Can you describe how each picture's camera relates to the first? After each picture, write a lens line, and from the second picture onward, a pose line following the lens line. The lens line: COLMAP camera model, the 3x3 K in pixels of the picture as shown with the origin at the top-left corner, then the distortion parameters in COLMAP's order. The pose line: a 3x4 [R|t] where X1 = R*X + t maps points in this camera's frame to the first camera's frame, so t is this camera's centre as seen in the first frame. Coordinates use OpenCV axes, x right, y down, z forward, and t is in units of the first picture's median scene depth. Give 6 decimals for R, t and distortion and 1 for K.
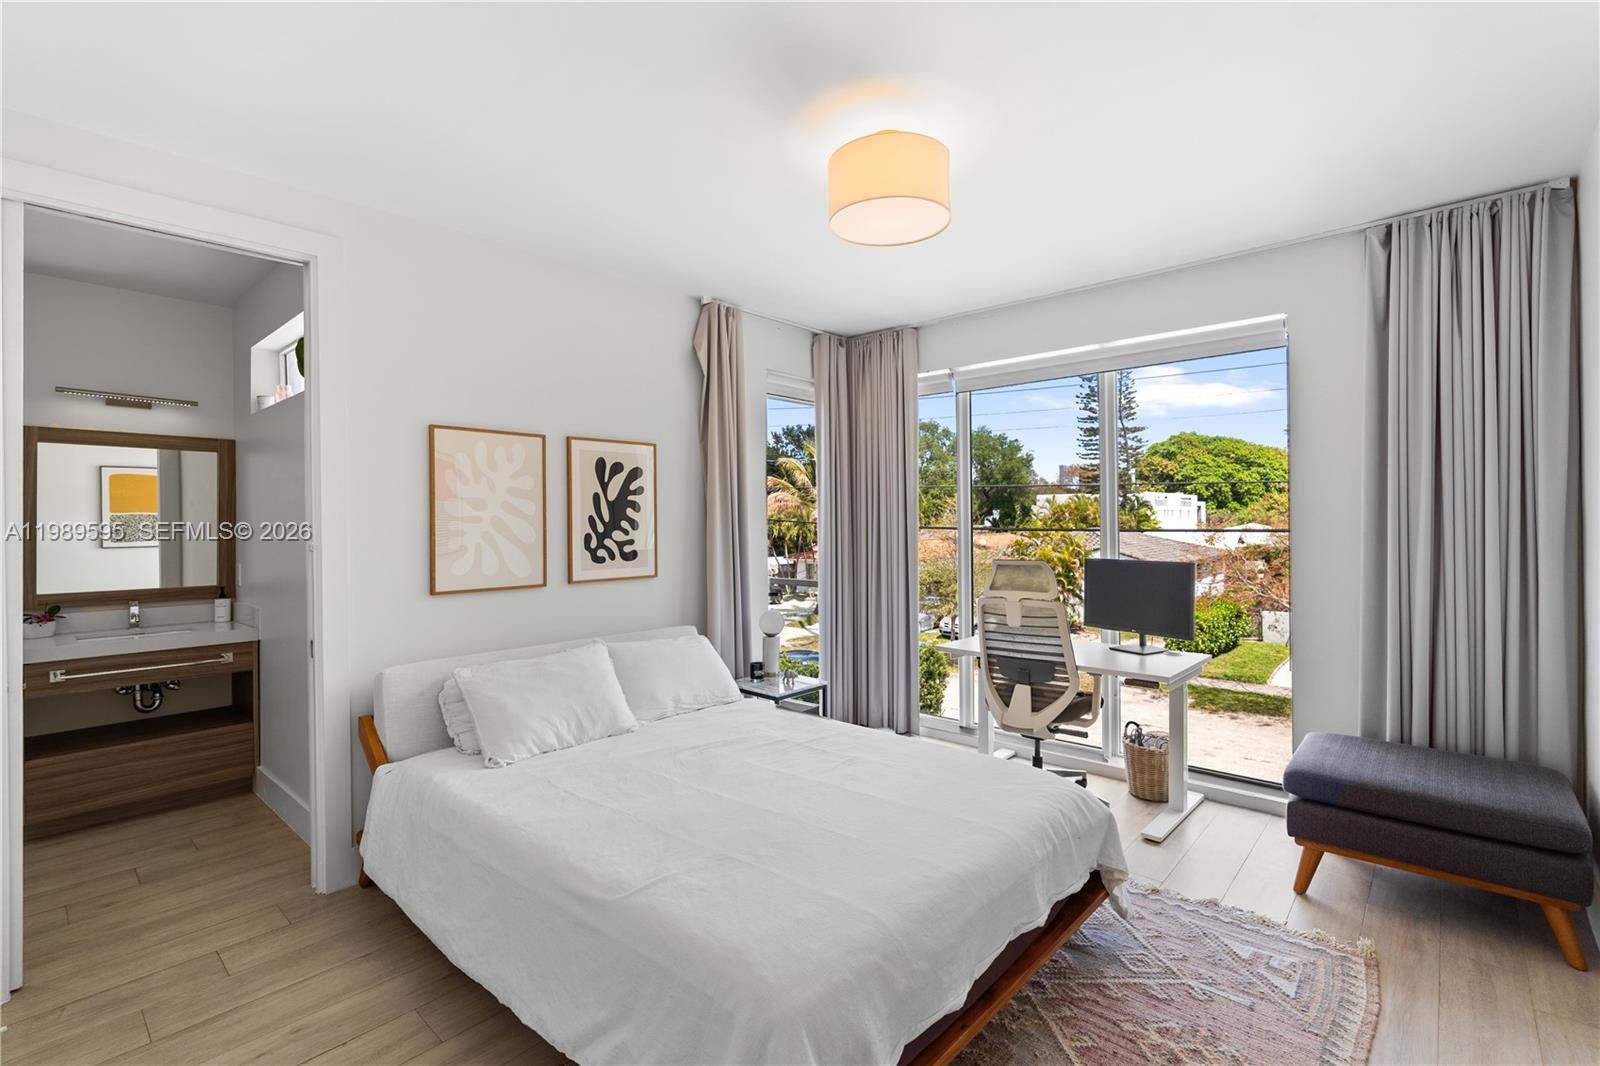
lens RADIAL K [[728.4, 0, 791.5], [0, 728.4, 521.0], [0, 0, 1]] dist [-0.005499, 0.003126]
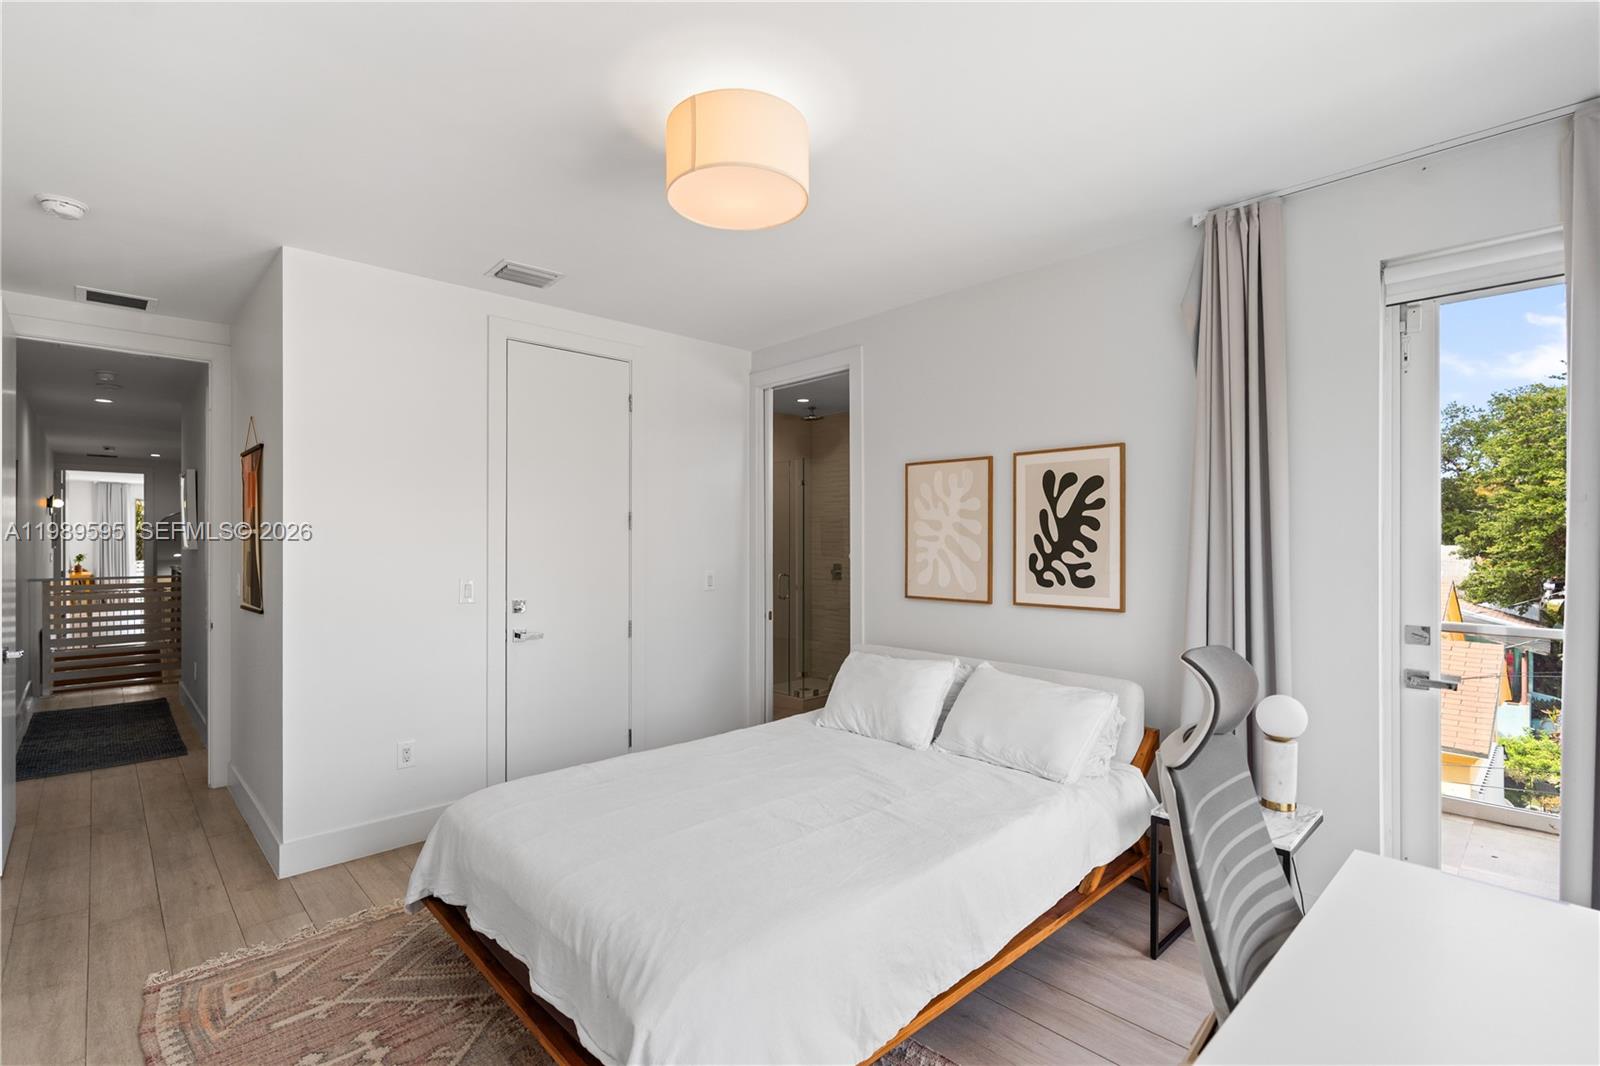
lens RADIAL K [[728.4, 0, 797.1], [0, 728.4, 538.6], [0, 0, 1]] dist [-0.005499, 0.003126]
pose [[-0.056596, 0.006861, -0.998374, 0.661233], [-0.000292, 0.999976, 0.006888, -0.008544], [0.998397, 0.000681, -0.056592, 0.742747]]
